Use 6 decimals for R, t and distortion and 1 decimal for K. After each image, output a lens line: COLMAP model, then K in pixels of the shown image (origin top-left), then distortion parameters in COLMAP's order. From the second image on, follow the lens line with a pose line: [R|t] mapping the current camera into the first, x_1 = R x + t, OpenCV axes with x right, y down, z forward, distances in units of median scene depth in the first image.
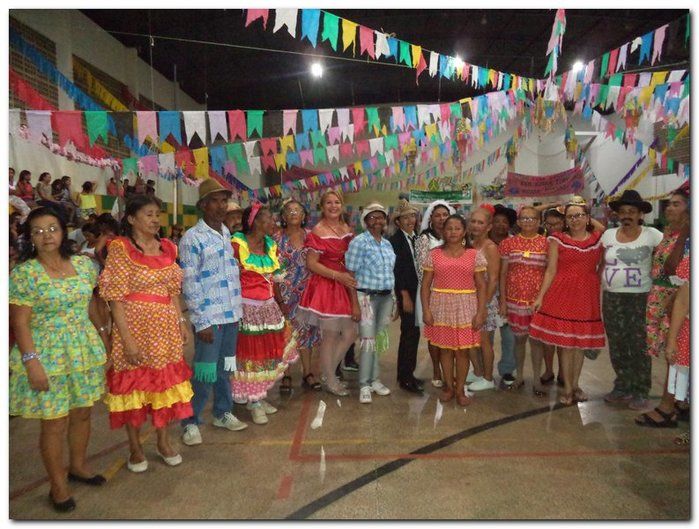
lens RADIAL K [[545.7, 0, 346.6], [0, 545.7, 269.2], [0, 0, 1]] dist [-0.037394, 0.006218]
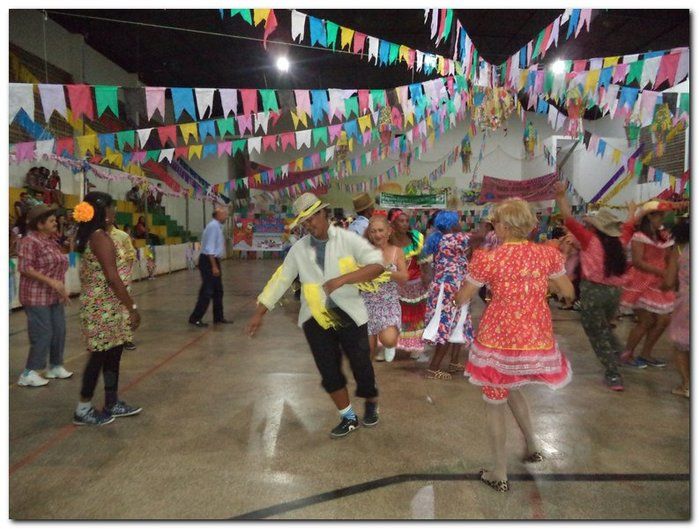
lens RADIAL K [[545.7, 0, 350.4], [0, 545.7, 265.3], [0, 0, 1]] dist [-0.037394, 0.006218]
pose [[0.999726, 0.021163, 0.010033, 0.142806], [-0.021033, 0.999696, -0.012885, -0.012575], [-0.010302, 0.012670, 0.999867, 0.130246]]
